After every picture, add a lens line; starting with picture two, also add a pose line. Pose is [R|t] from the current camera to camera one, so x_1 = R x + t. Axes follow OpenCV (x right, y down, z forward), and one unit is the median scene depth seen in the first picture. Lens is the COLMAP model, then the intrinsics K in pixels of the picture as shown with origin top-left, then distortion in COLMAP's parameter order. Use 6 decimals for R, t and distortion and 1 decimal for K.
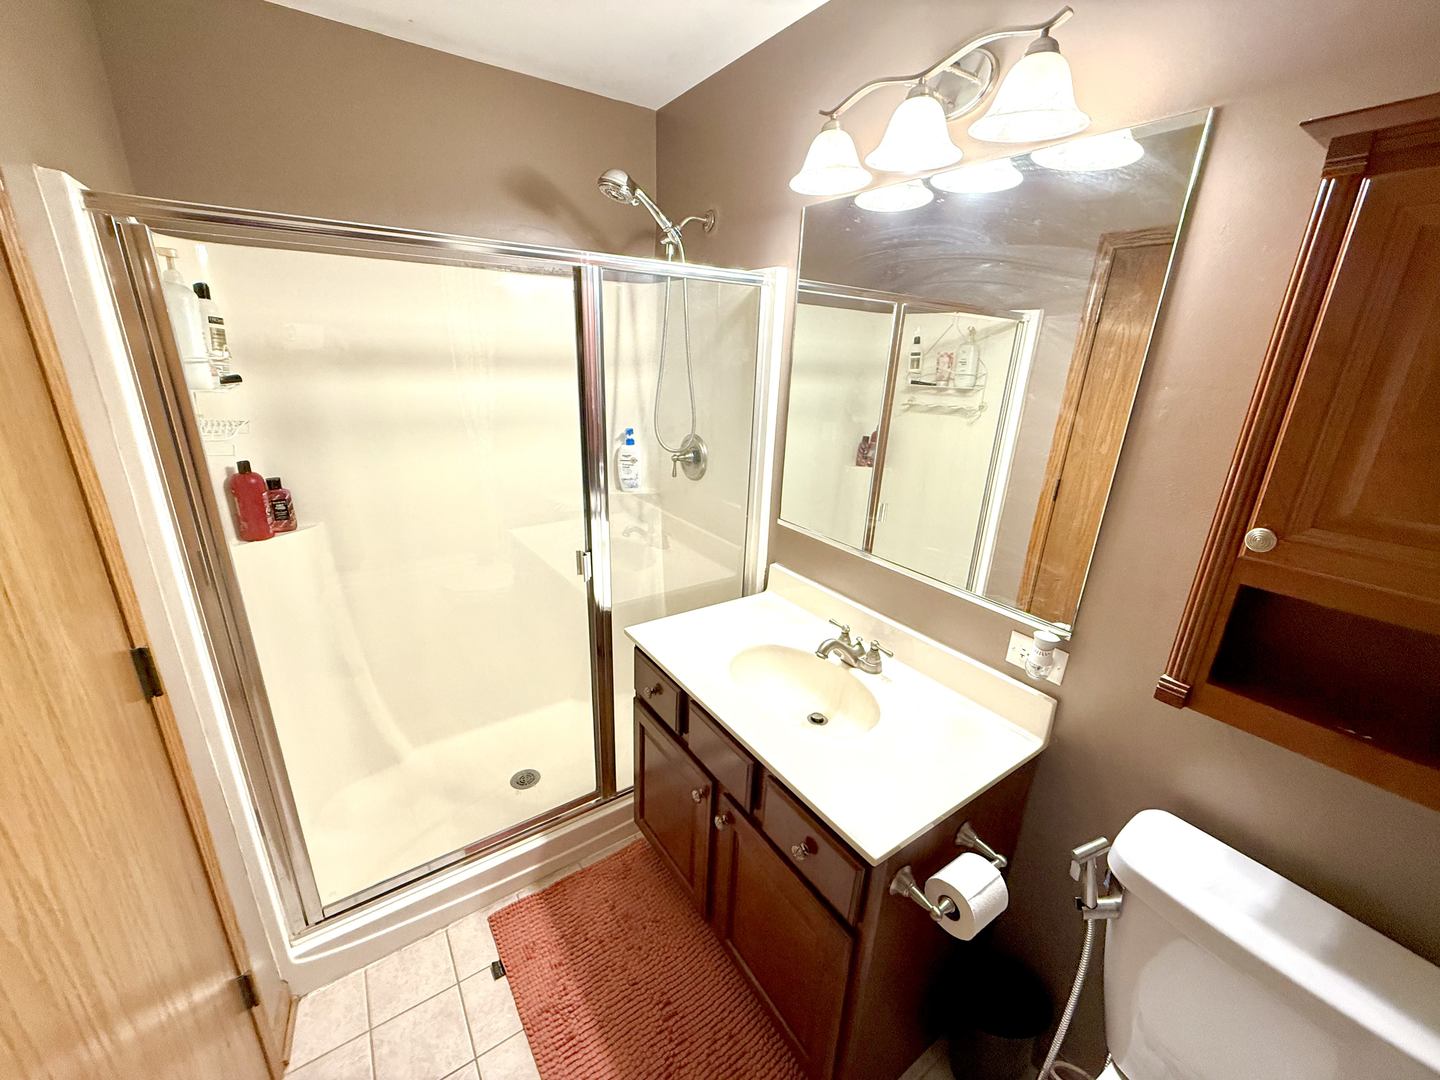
lens RADIAL K [[571.9, 0, 717.9], [0, 571.9, 541.1], [0, 0, 1]] dist [0.000198, 0.000047]
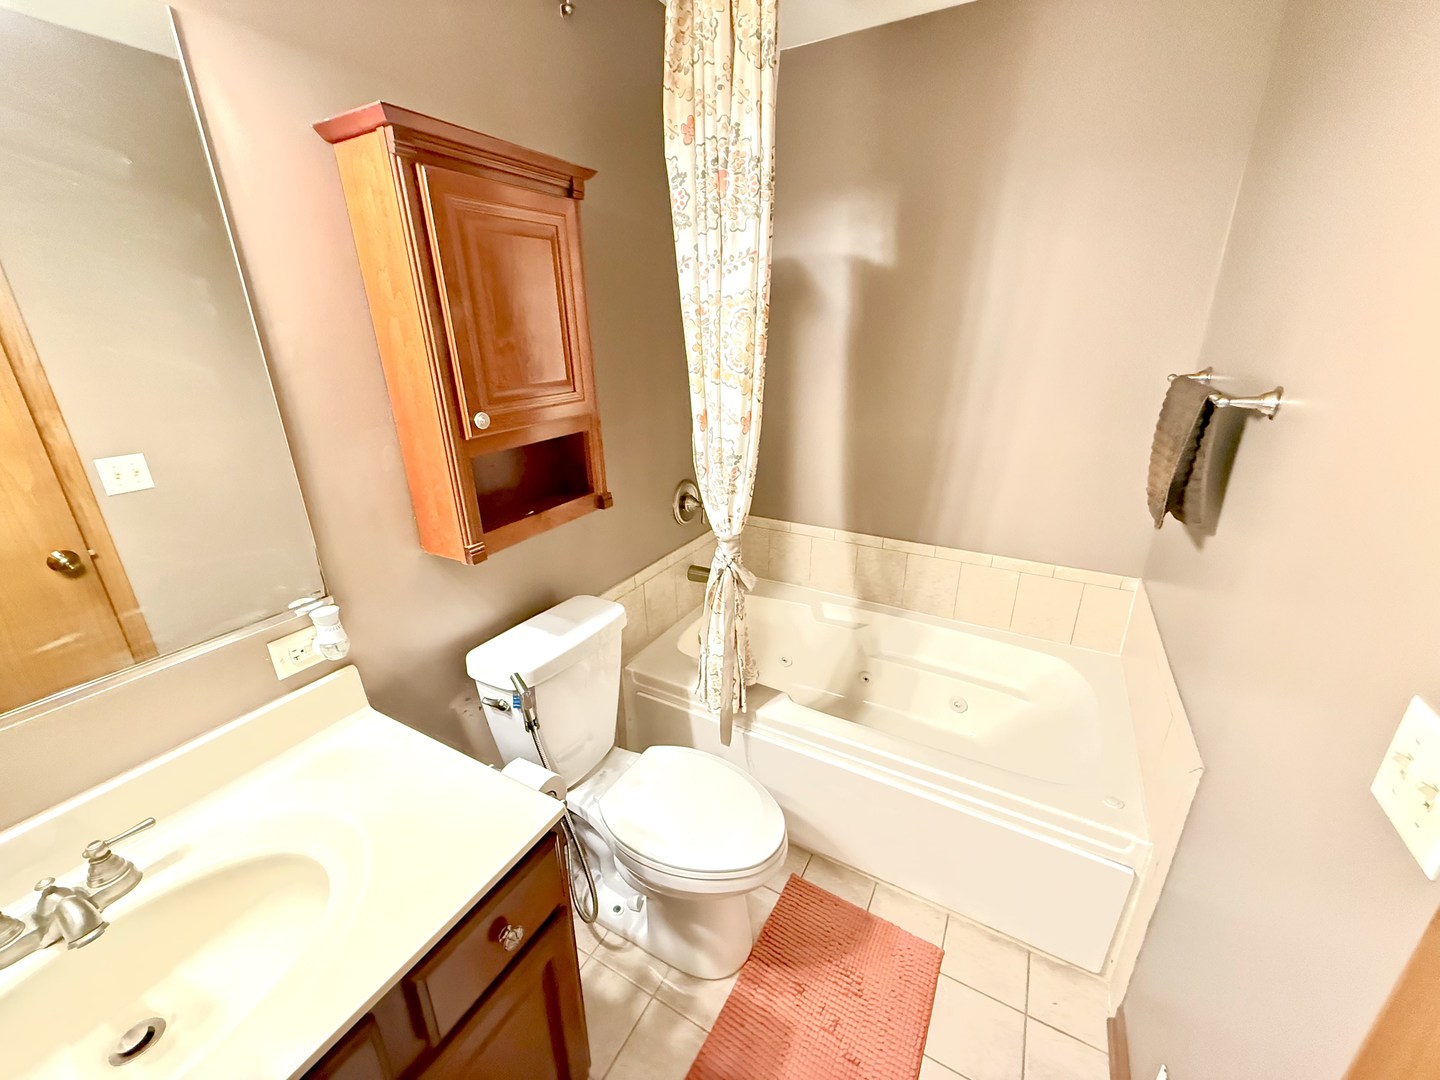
lens RADIAL K [[571.9, 0, 717.9], [0, 571.9, 541.1], [0, 0, 1]] dist [0.000198, 0.000047]
pose [[-0.446167, -0.326565, 0.833241, -0.546125], [0.293625, 0.826096, 0.480988, -0.231311], [-0.845411, 0.459261, -0.272689, 0.874874]]
